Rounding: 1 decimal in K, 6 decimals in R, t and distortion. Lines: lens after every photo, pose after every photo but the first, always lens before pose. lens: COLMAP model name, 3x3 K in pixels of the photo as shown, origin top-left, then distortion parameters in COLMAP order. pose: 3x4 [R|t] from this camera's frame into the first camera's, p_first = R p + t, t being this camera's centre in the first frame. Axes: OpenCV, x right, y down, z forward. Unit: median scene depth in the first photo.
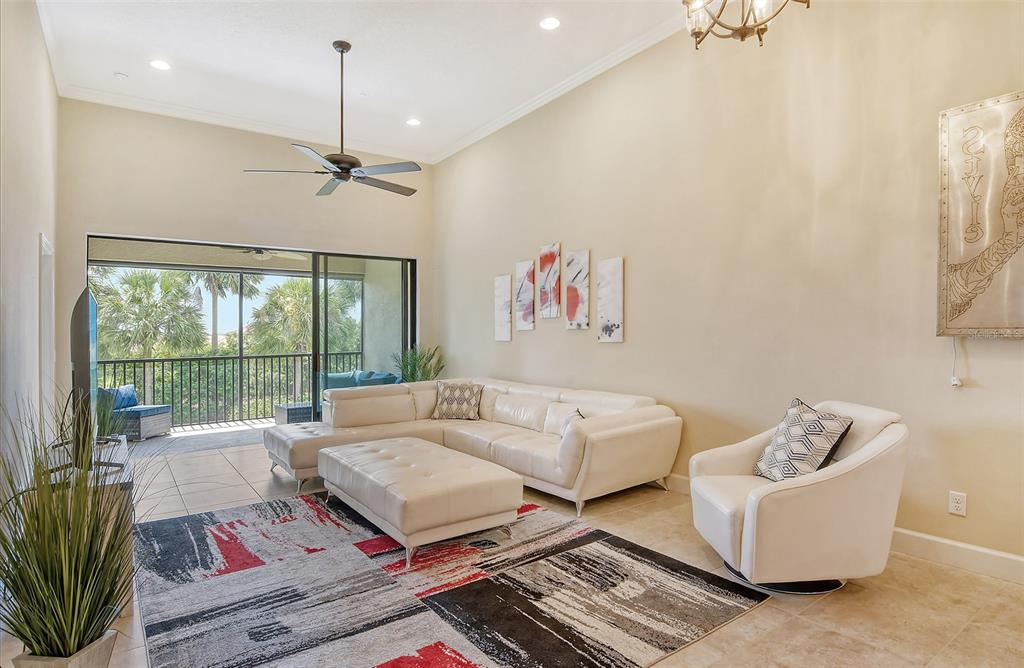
lens RADIAL K [[551.7, 0, 511.8], [0, 551.7, 345.4], [0, 0, 1]] dist [-0.002708, -0.001025]
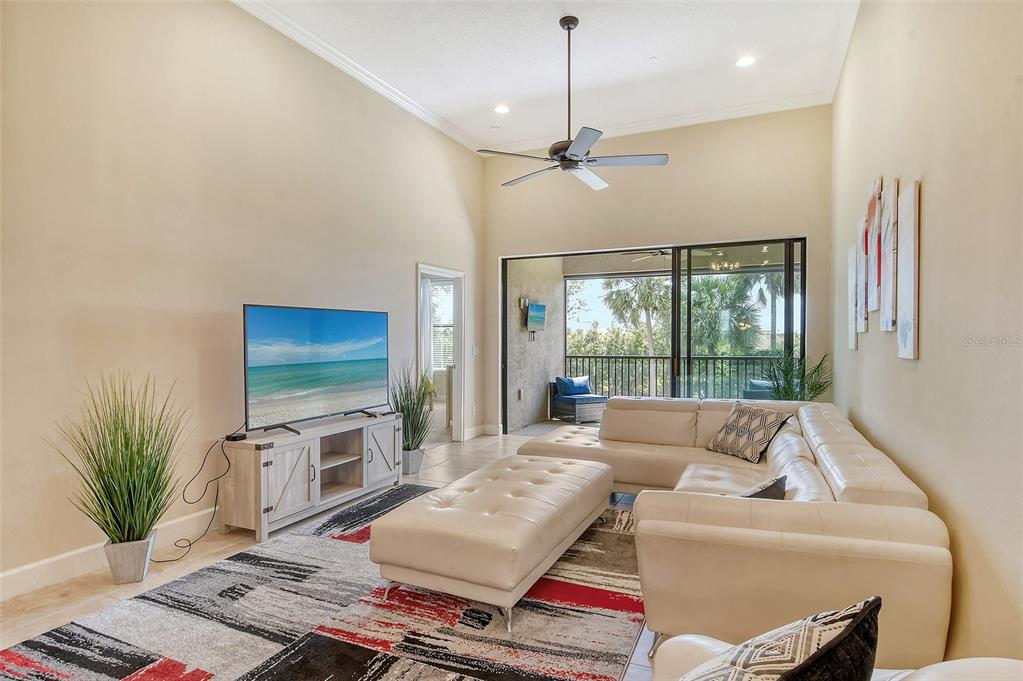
lens RADIAL K [[543.0, 0, 519.4], [0, 543.0, 338.5], [0, 0, 1]] dist [0.001316, -0.001563]
pose [[0.507772, 0.011623, -0.861413, 0.629639], [-0.022057, 0.999757, 0.000488, -0.023725], [0.861209, 0.018753, 0.507905, 0.682834]]
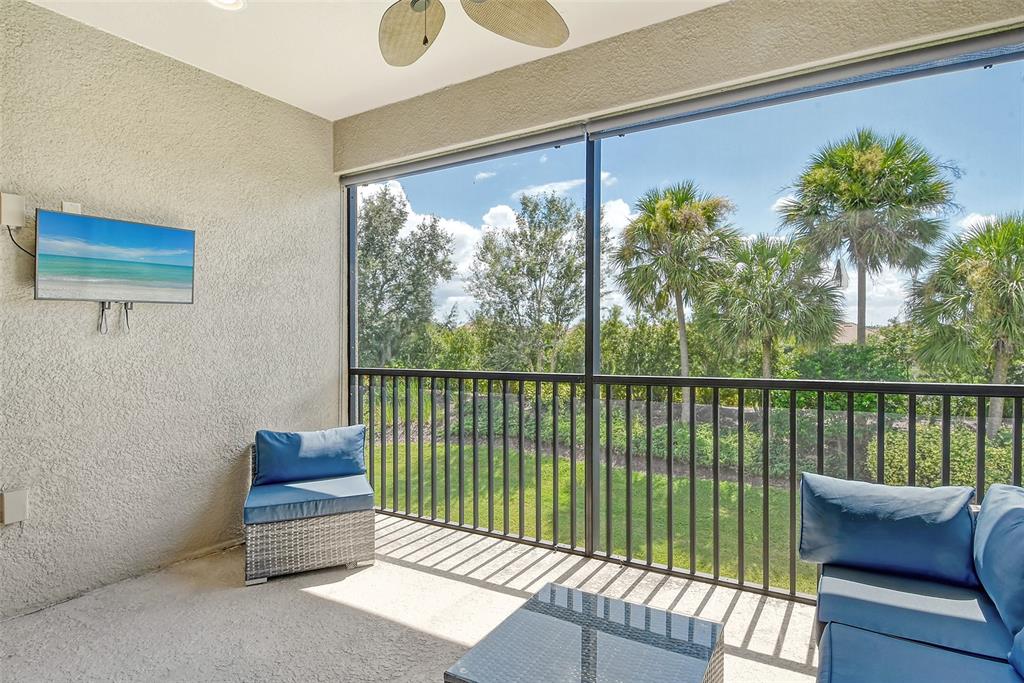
lens RADIAL K [[543.6, 0, 519.9], [0, 543.6, 339.5], [0, 0, 1]] dist [0.001316, -0.001563]
pose [[0.405482, 0.018082, -0.913924, -0.550645], [-0.014674, 0.999804, 0.013271, -0.022925], [0.913985, 0.008030, 0.405668, 2.324778]]
